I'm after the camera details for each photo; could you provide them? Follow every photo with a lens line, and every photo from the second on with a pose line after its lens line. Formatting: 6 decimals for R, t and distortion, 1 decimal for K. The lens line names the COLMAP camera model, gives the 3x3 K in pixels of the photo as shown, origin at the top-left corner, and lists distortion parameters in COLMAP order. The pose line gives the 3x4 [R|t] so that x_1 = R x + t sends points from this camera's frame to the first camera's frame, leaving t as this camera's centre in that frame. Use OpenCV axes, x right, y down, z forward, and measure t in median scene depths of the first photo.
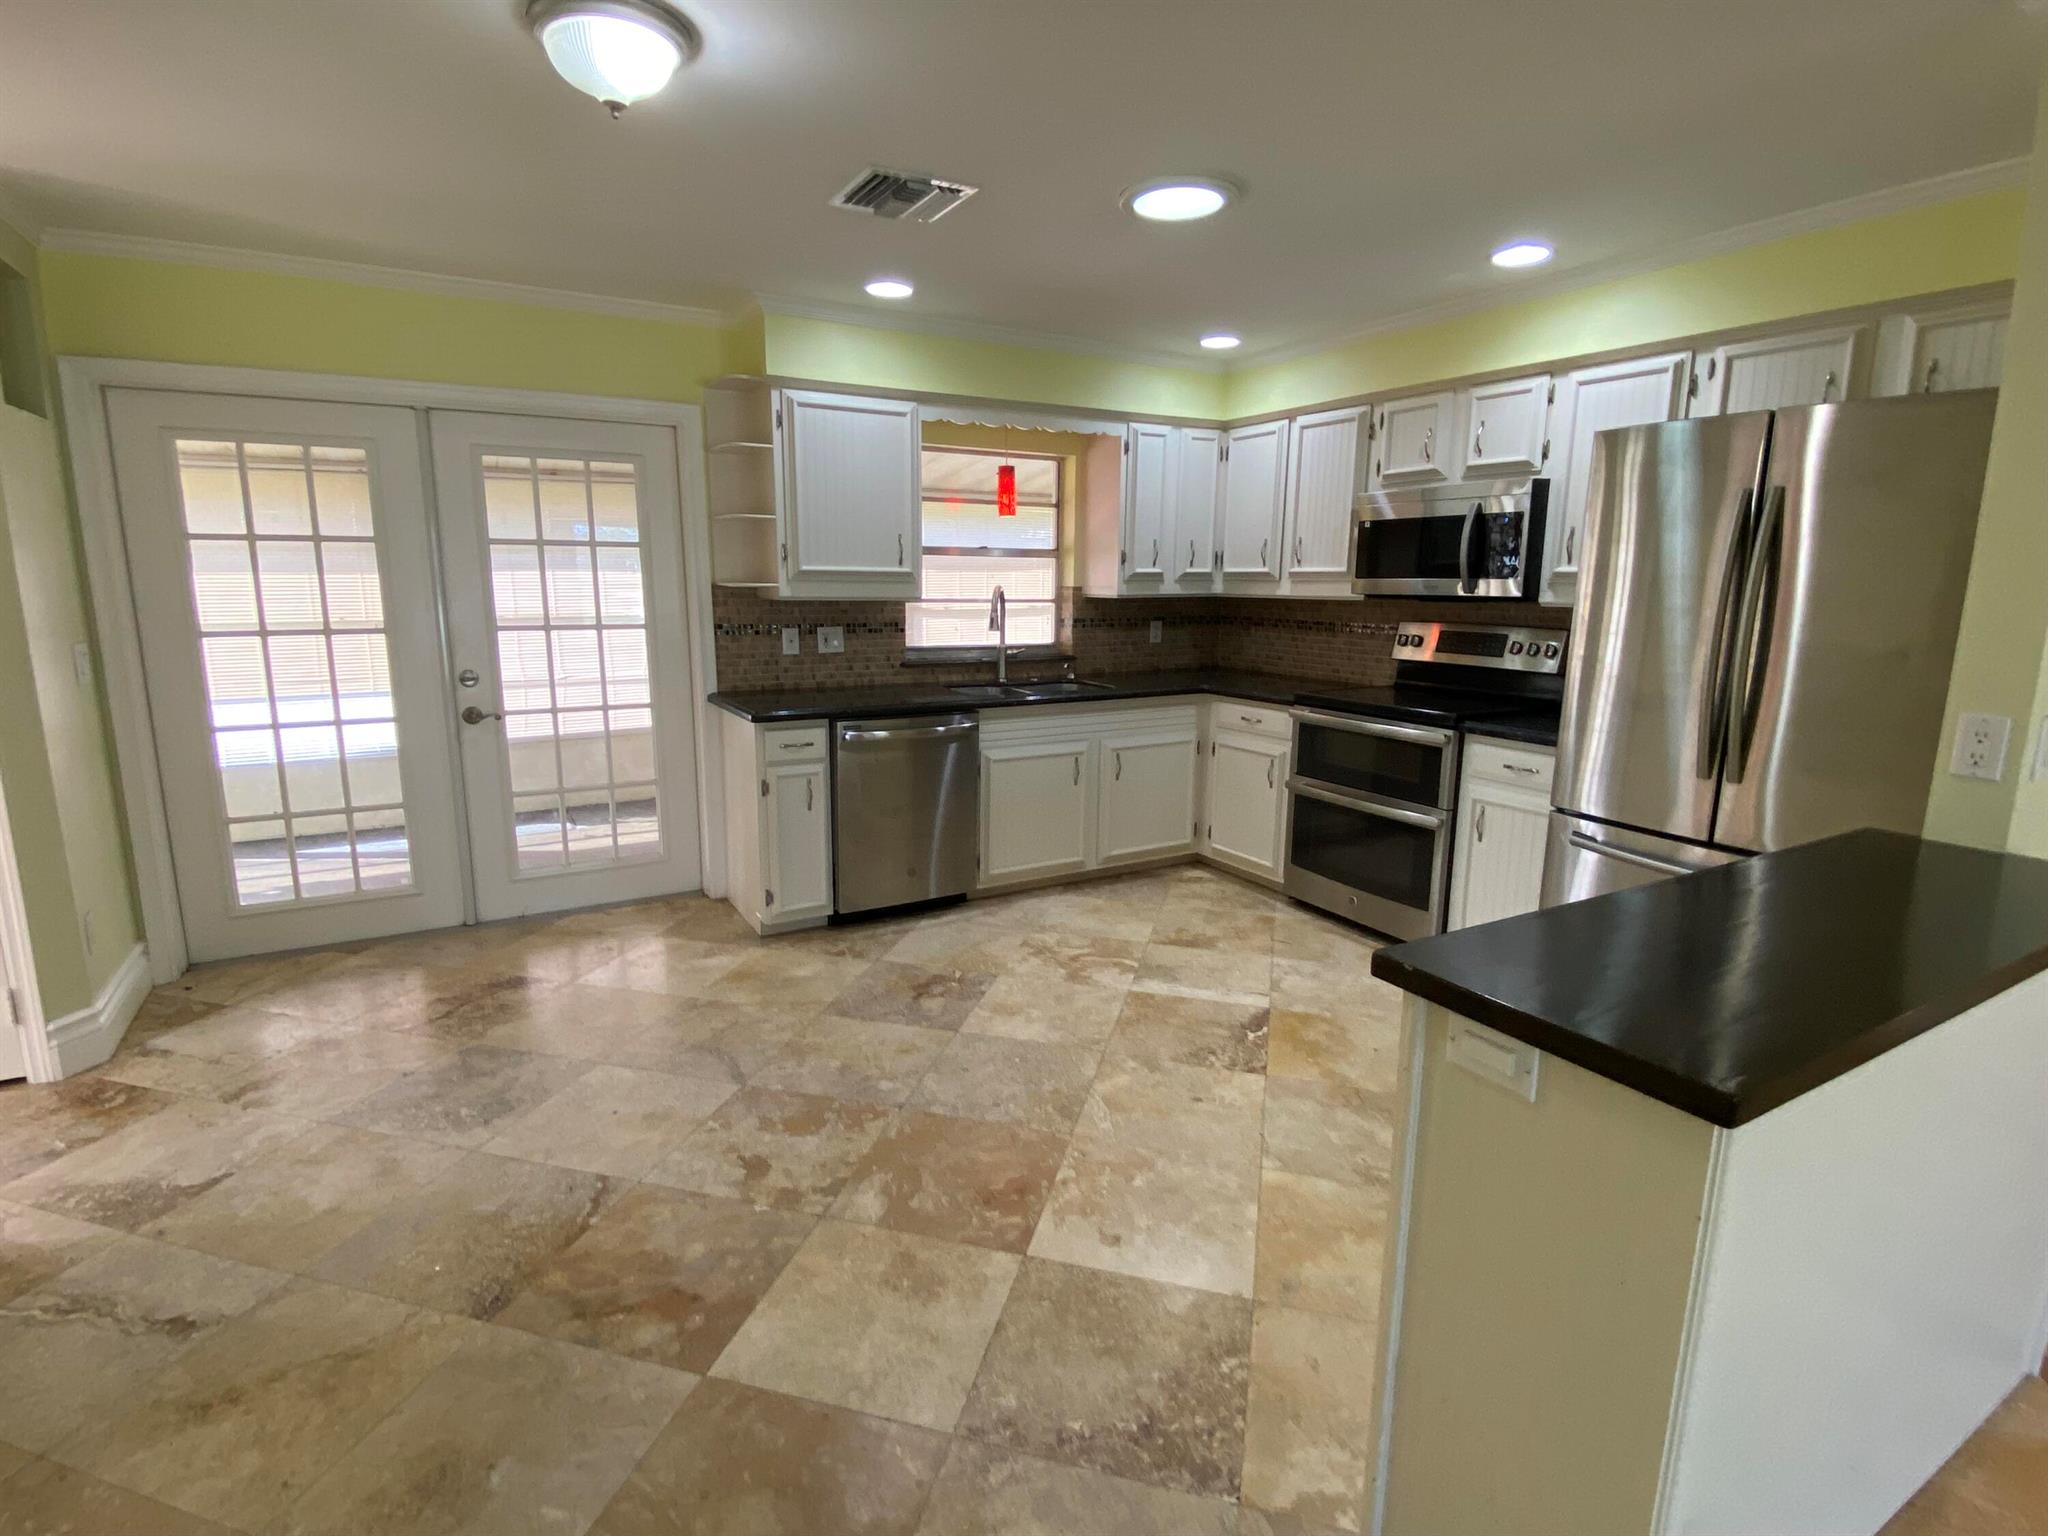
lens RADIAL K [[1004.4, 0, 1014.5], [0, 1004.4, 773.6], [0, 0, 1]] dist [0.018474, -0.021353]
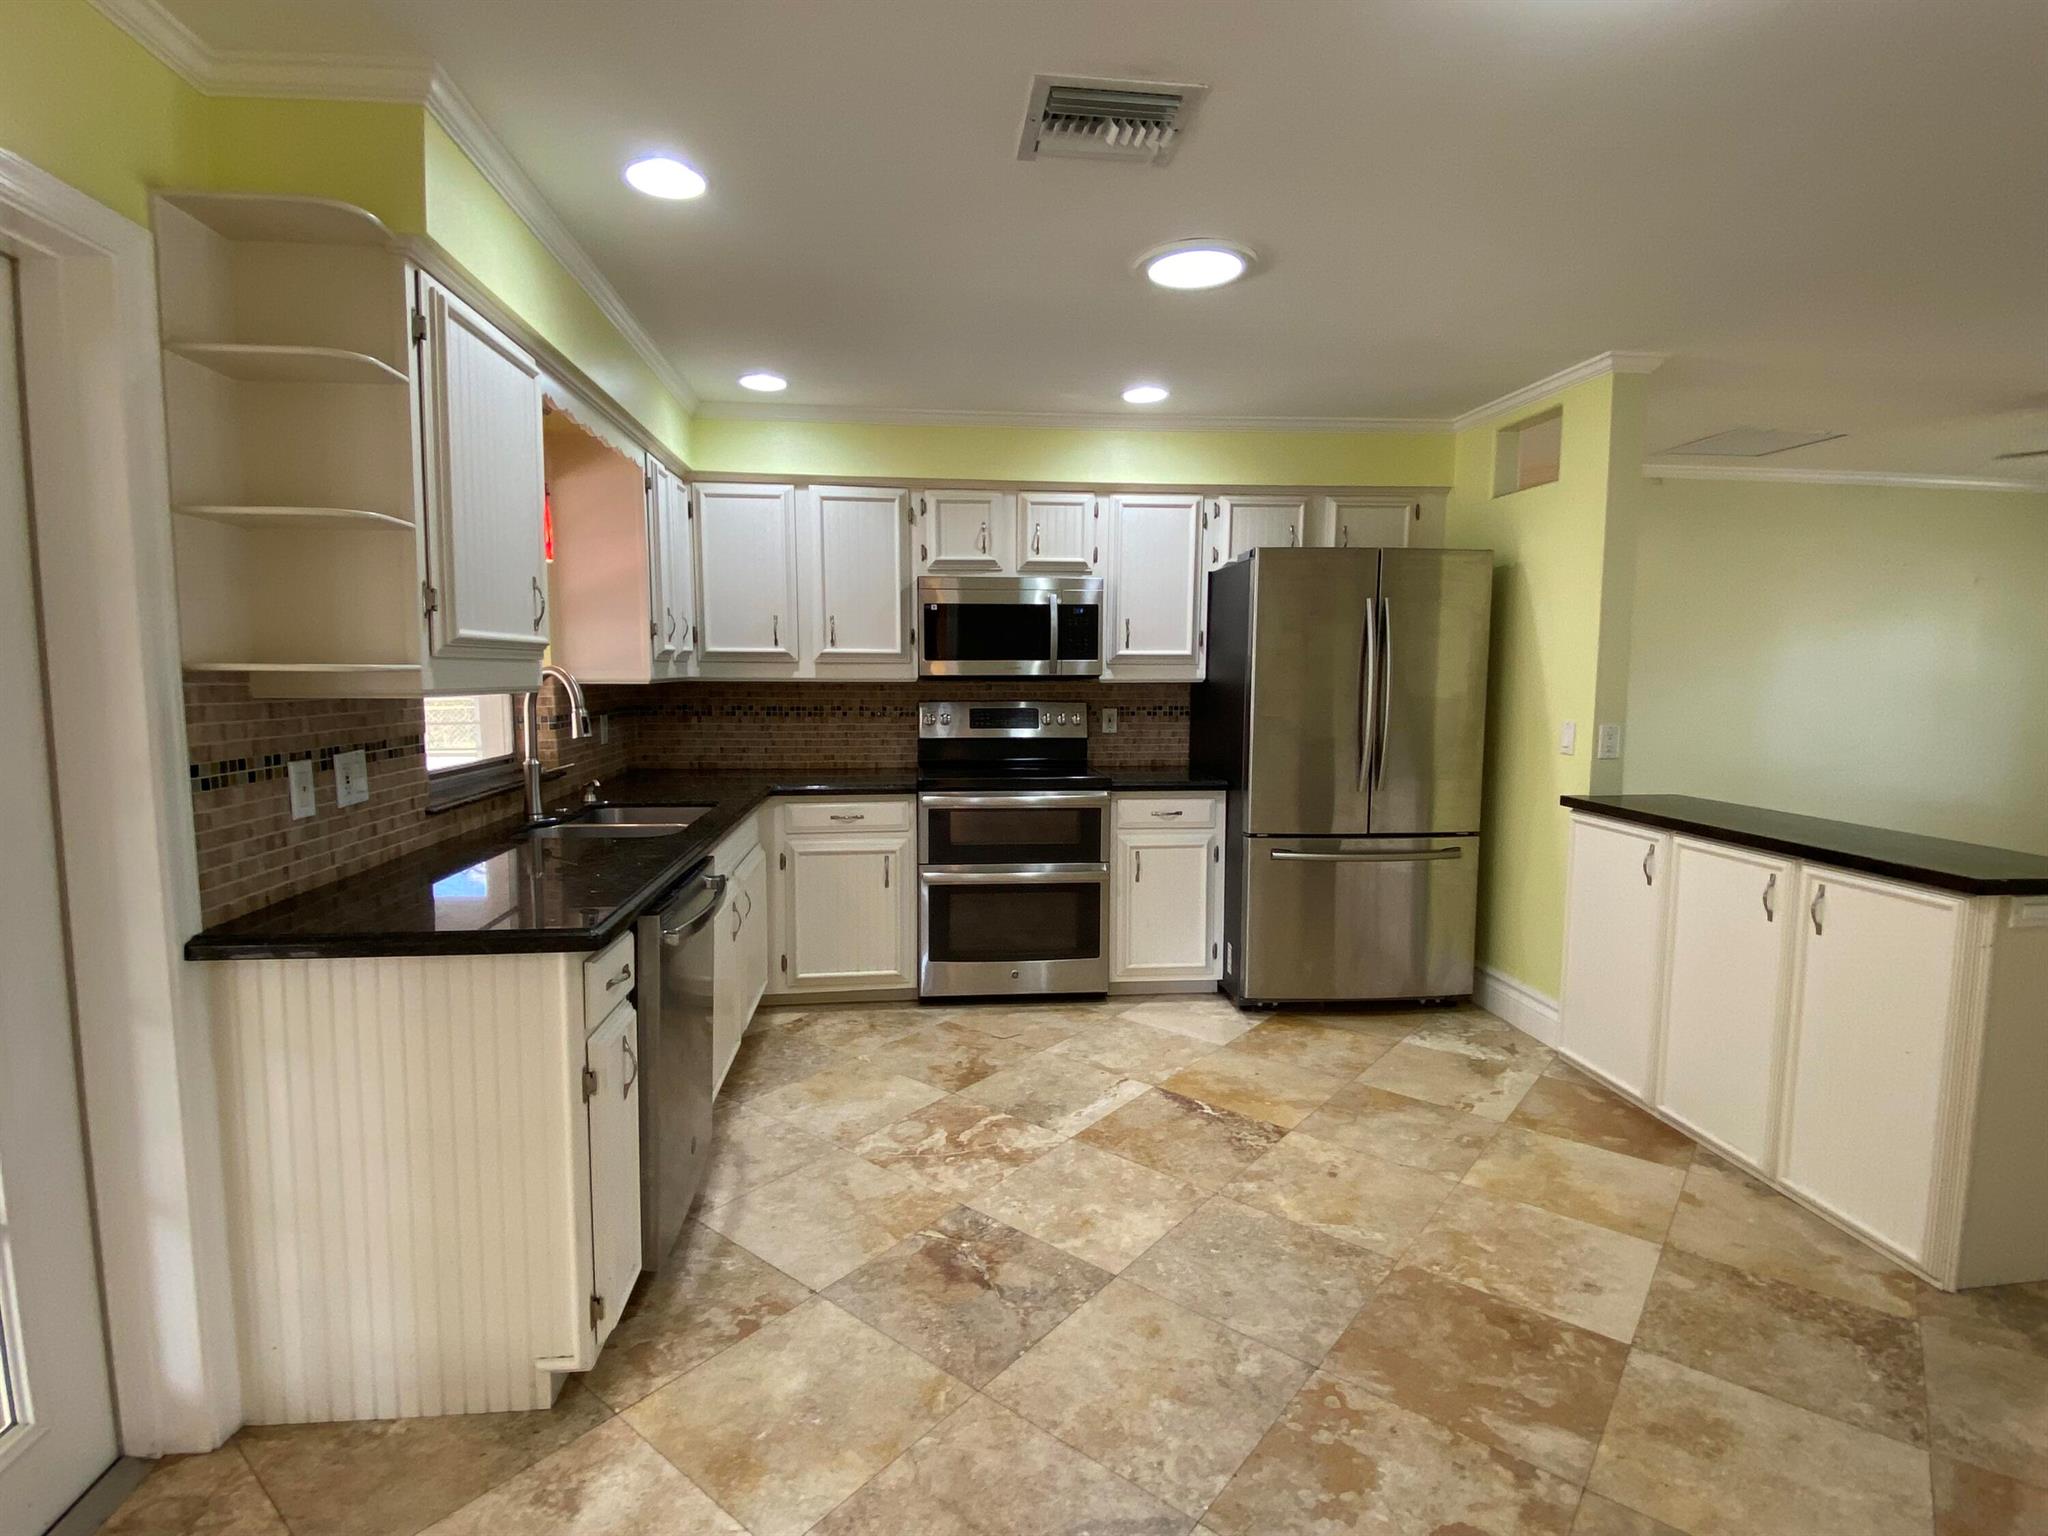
lens RADIAL K [[1004.4, 0, 1015.5], [0, 1004.4, 756.9], [0, 0, 1]] dist [0.018474, -0.021353]
pose [[0.396884, -0.086103, 0.913821, -0.599943], [0.178245, 0.983867, 0.015289, -0.110744], [-0.900395, 0.156817, 0.405828, 0.601899]]
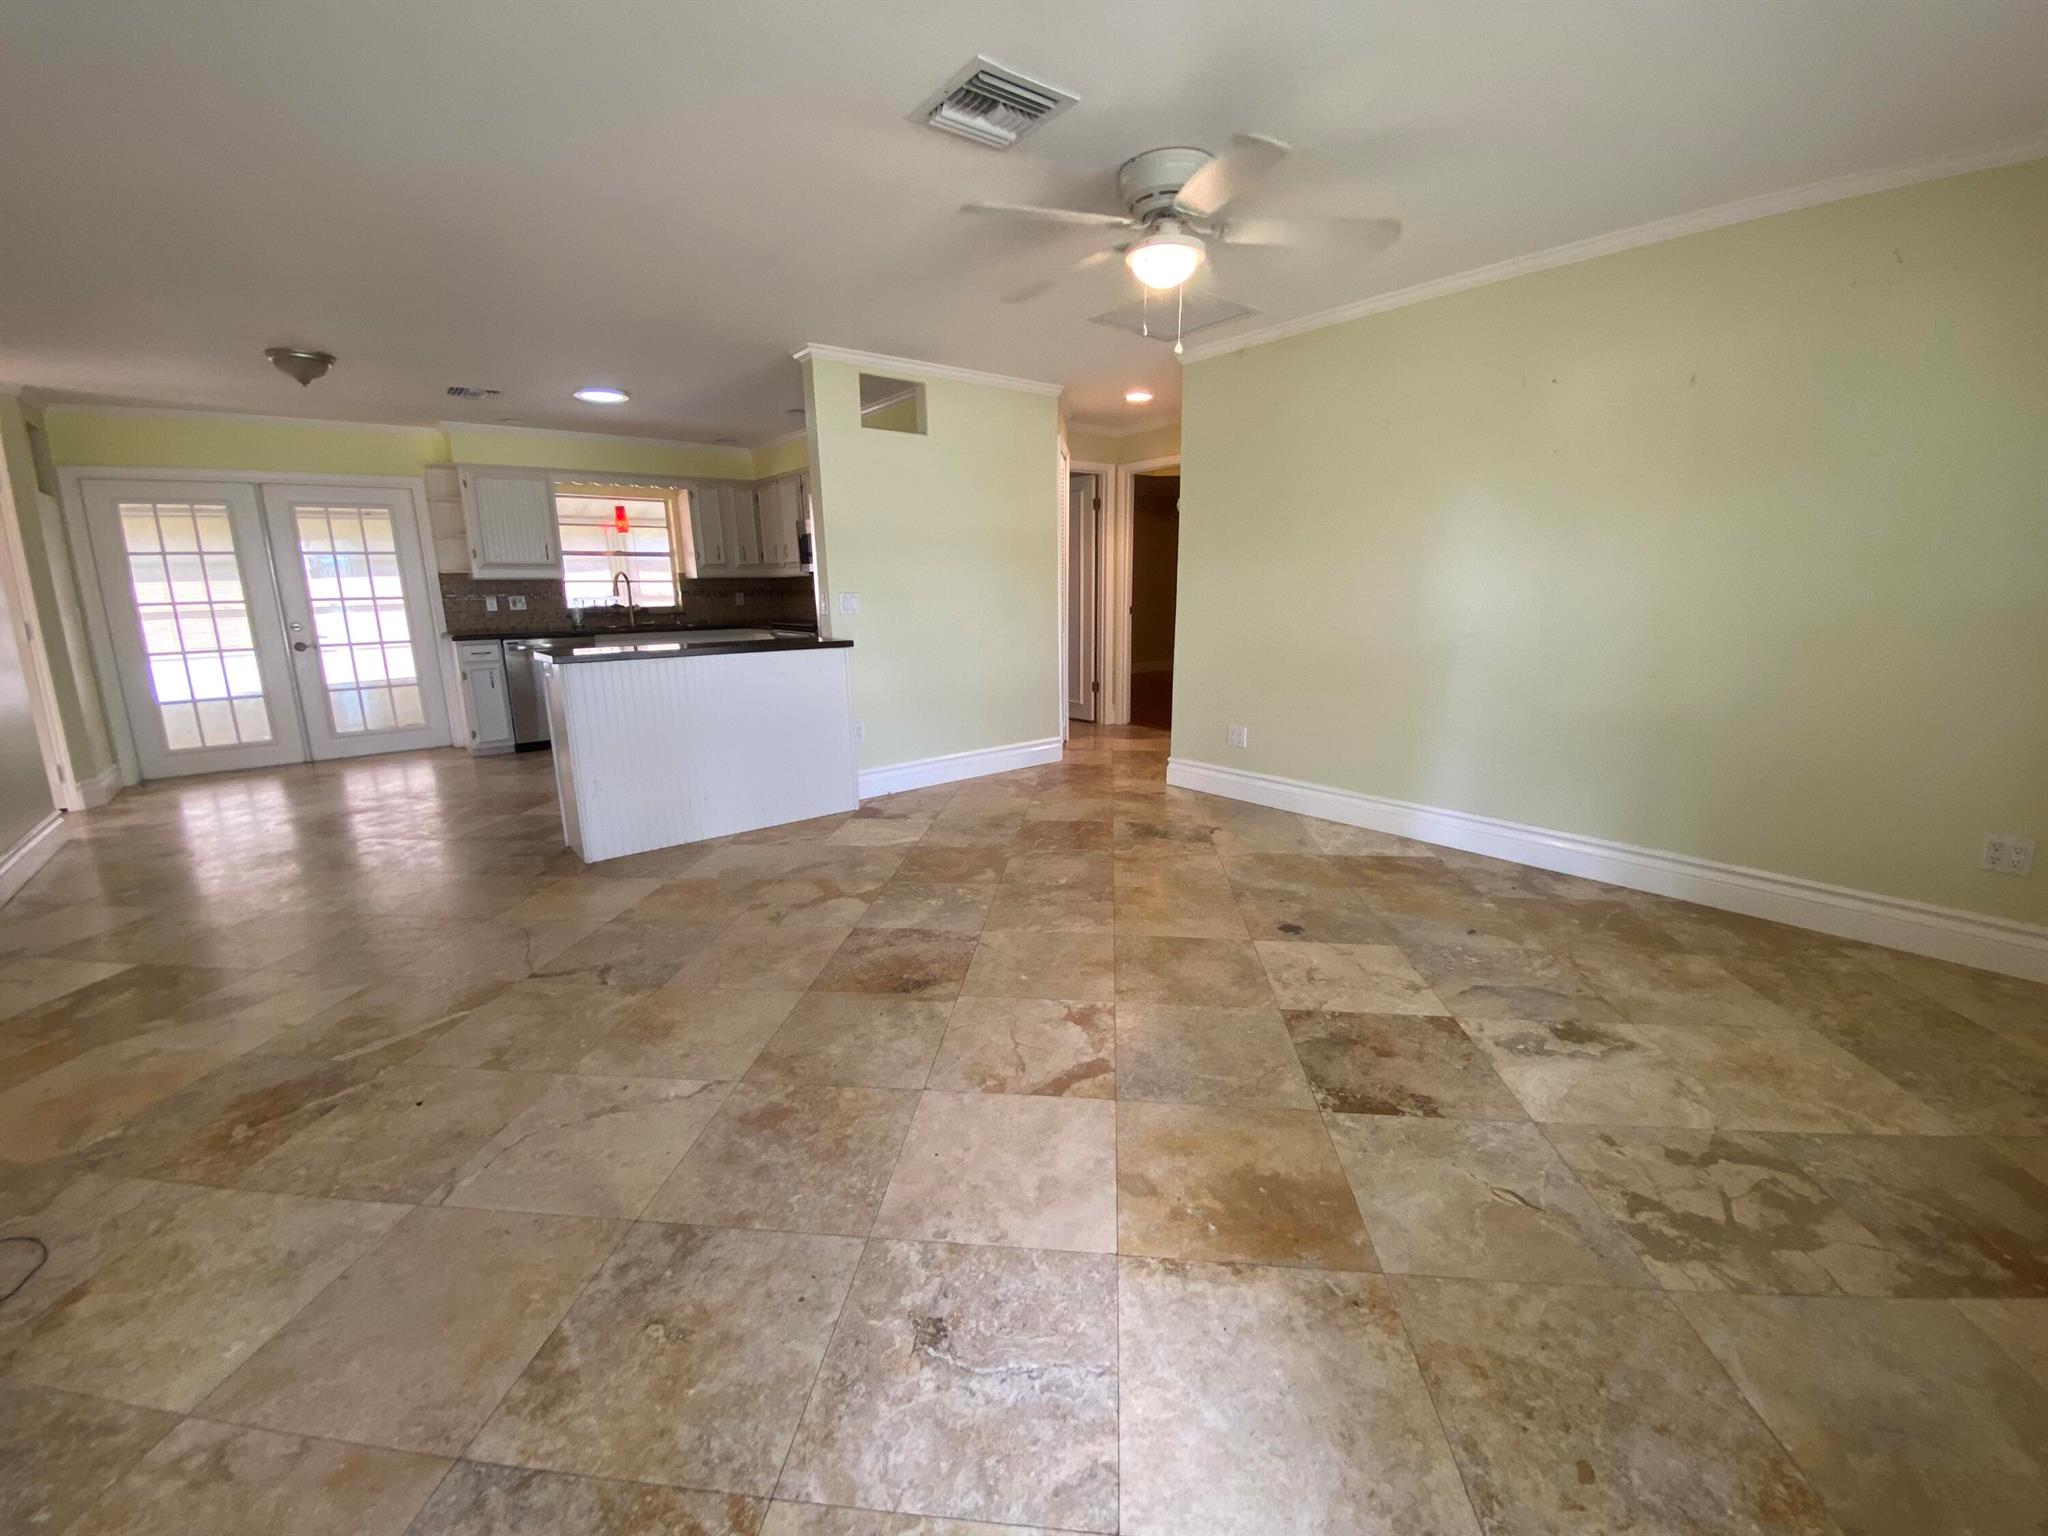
lens RADIAL K [[821.4, 0, 1020.2], [0, 821.4, 759.4], [0, 0, 1]] dist [-0.019772, -0.003002]
pose [[0.980370, -0.063642, 0.186610, 0.501688], [0.060247, 0.997899, 0.023818, 0.205507], [-0.187734, -0.012107, 0.982145, -0.755308]]
